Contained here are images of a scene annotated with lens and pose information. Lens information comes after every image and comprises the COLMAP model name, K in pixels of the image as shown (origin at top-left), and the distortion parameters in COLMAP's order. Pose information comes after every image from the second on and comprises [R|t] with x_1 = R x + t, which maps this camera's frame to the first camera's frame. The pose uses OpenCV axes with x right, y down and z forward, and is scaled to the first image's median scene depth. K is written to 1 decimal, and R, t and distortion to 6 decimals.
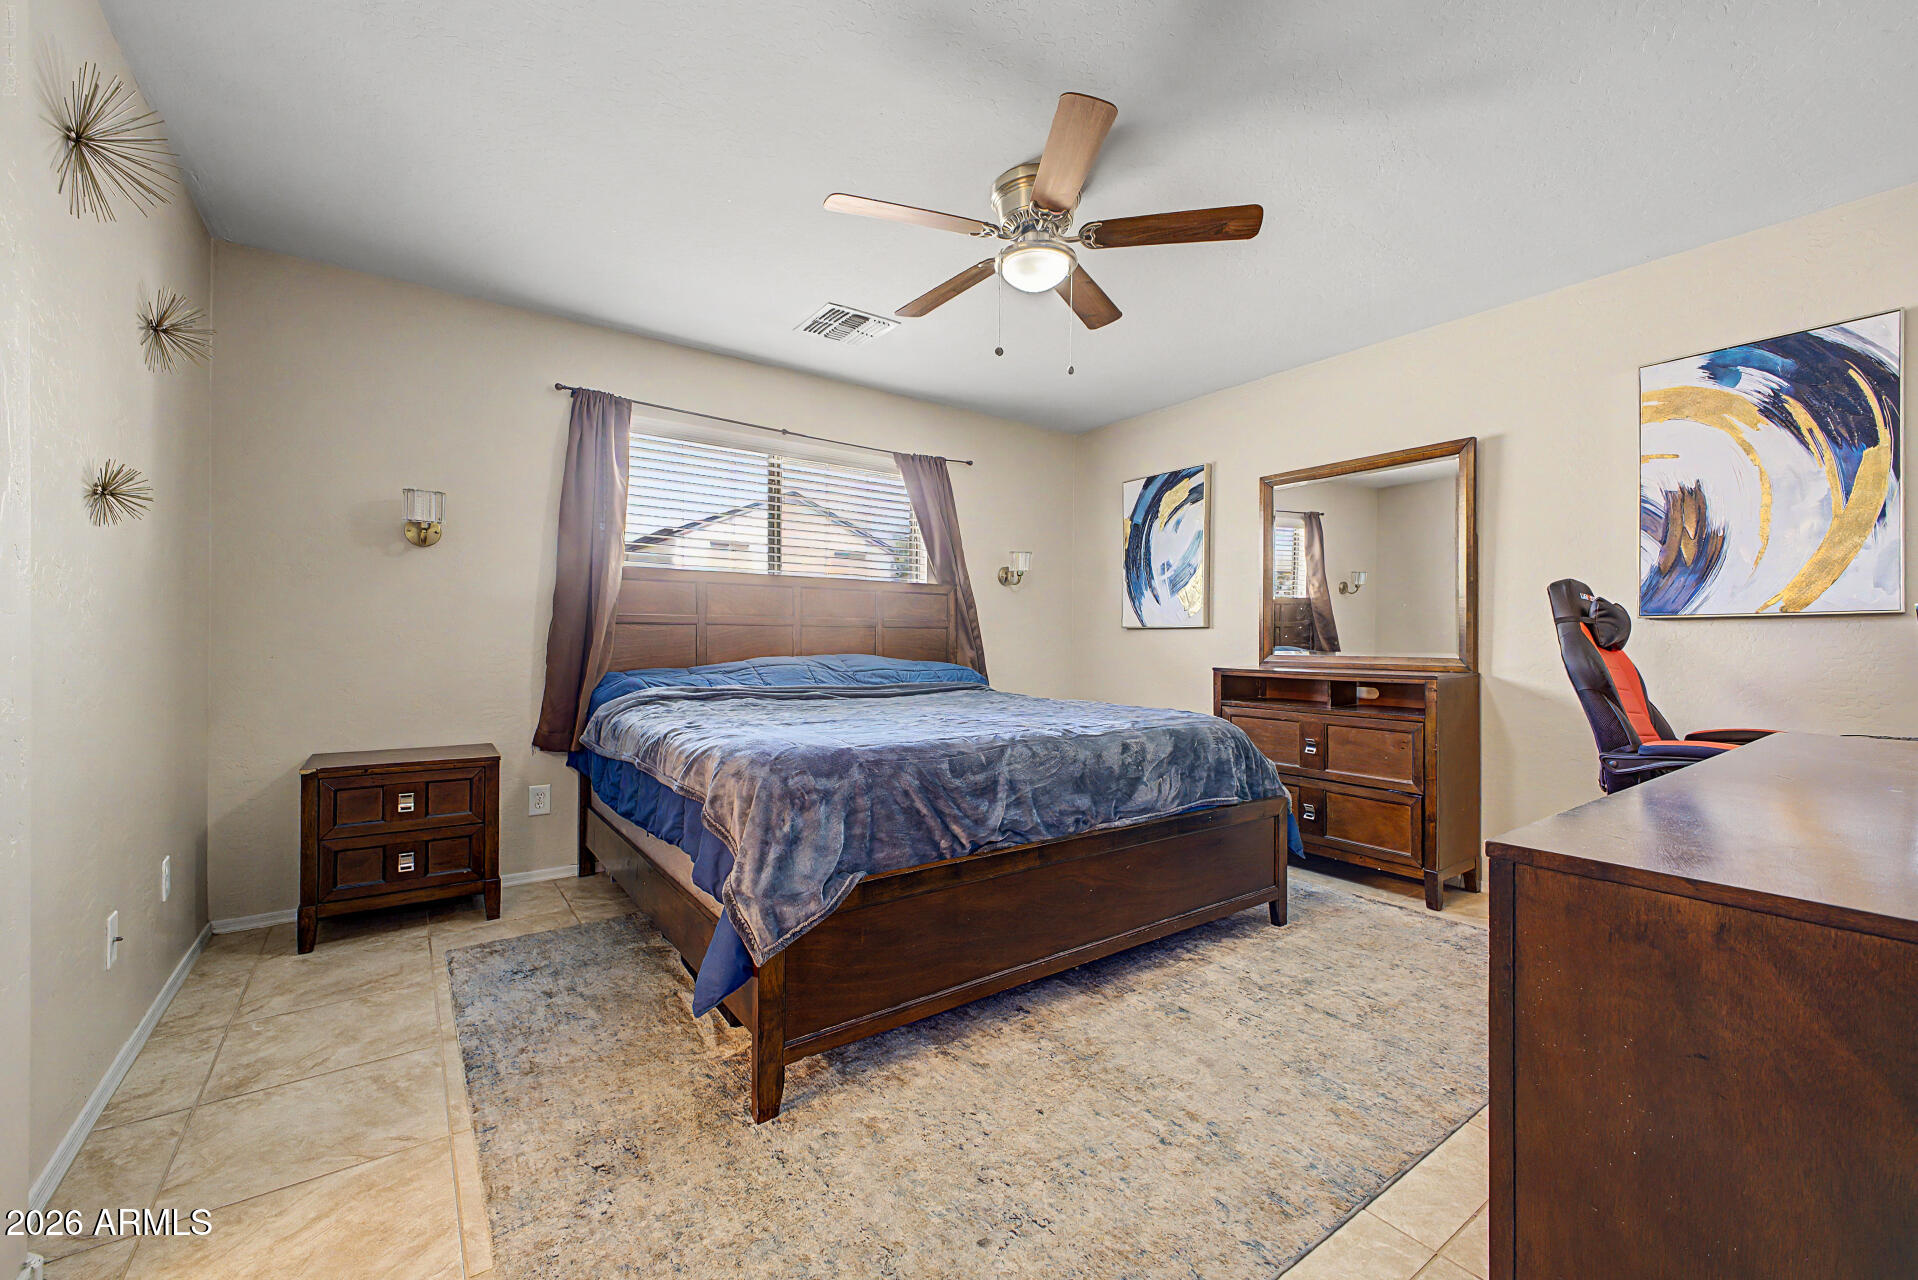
lens RADIAL K [[763.1, 0, 965.3], [0, 763.1, 643.4], [0, 0, 1]] dist [0.004529, 0.000004]
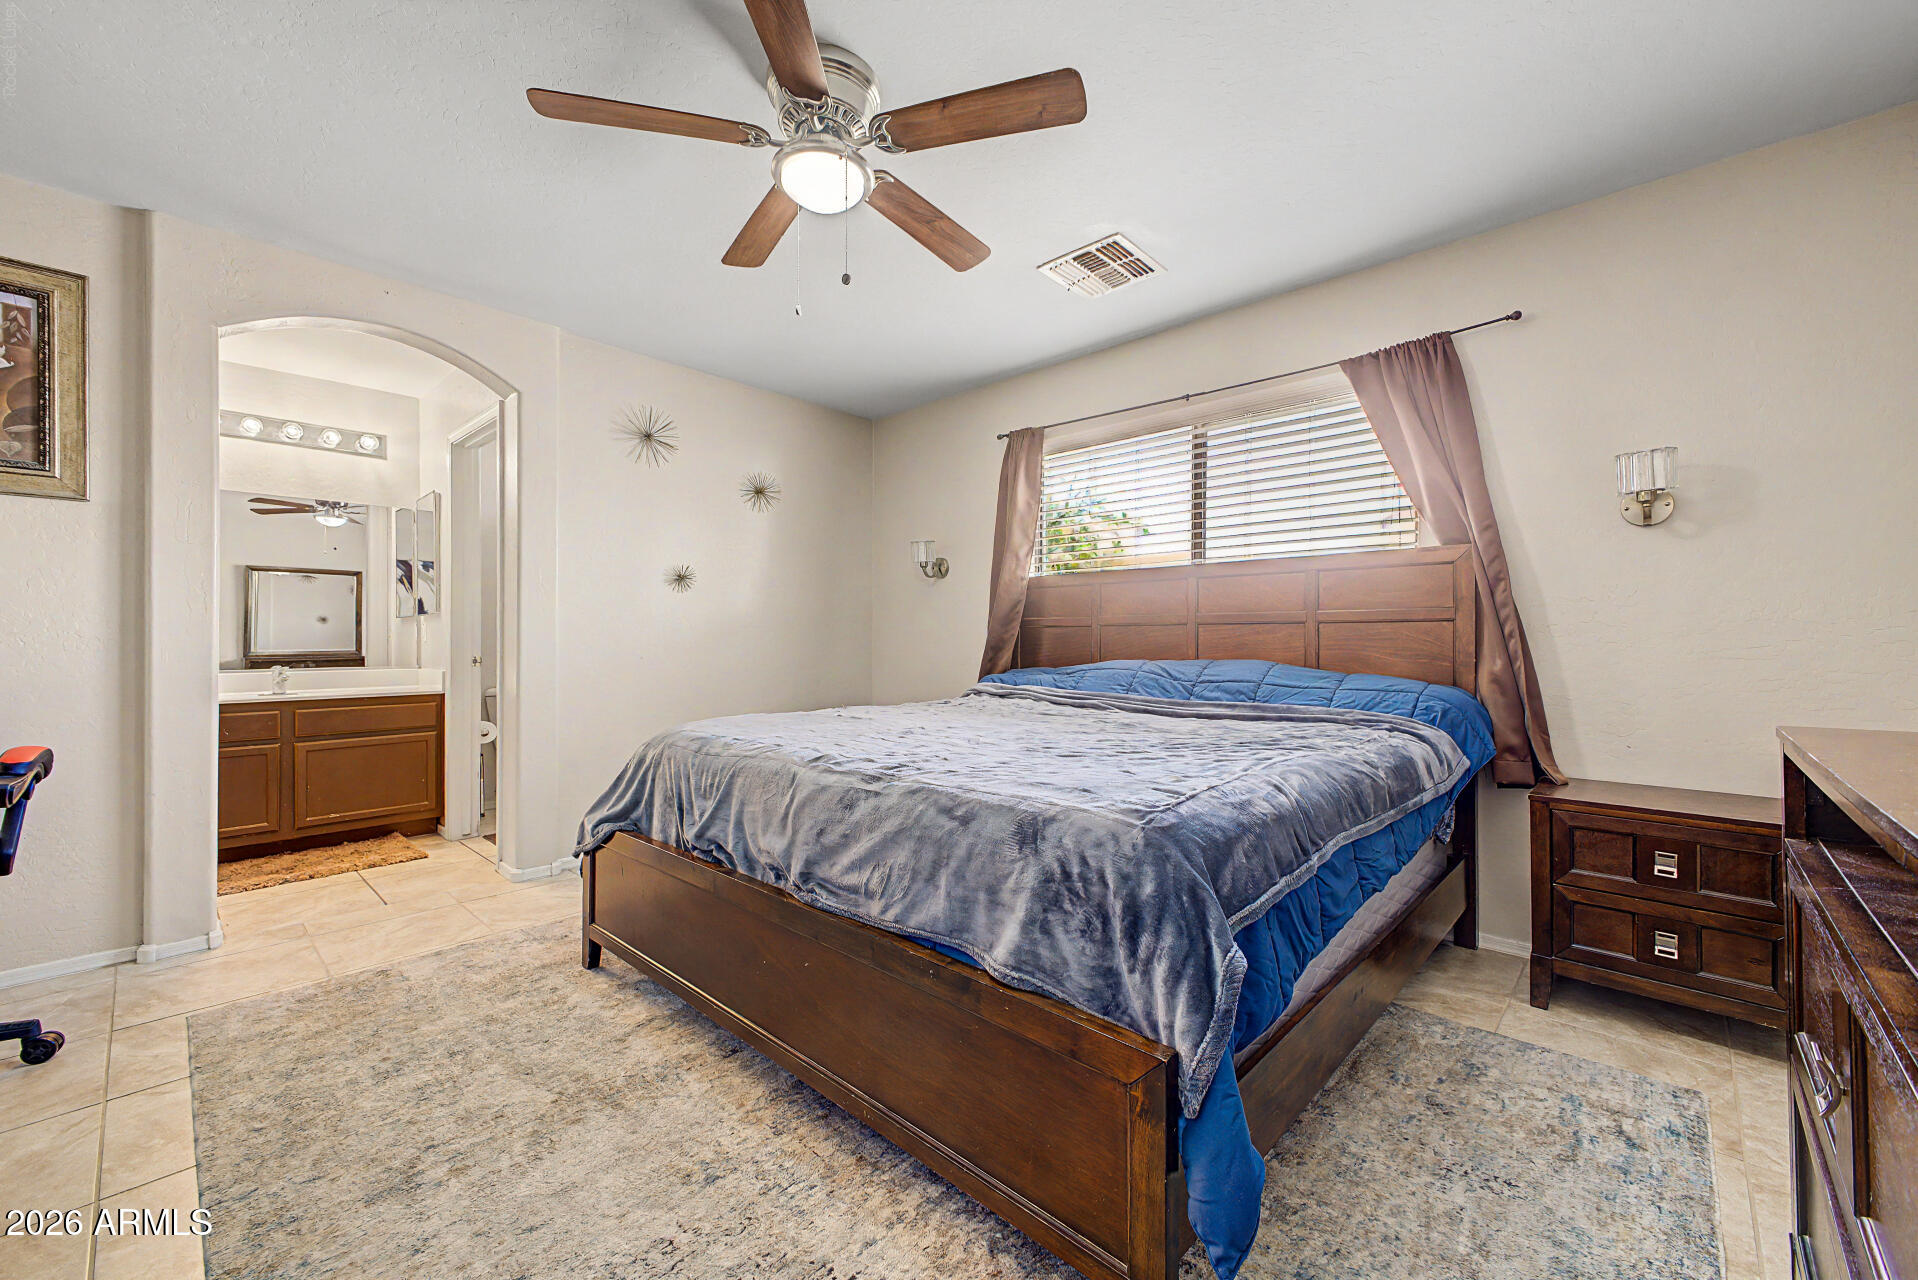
lens RADIAL K [[763.1, 0, 966.0], [0, 763.1, 635.2], [0, 0, 1]] dist [0.004529, 0.000004]
pose [[0.186165, -0.009137, -0.982476, 0.598815], [-0.000303, 0.999956, -0.009357, -0.003026], [0.982518, 0.002040, 0.186154, 0.649756]]
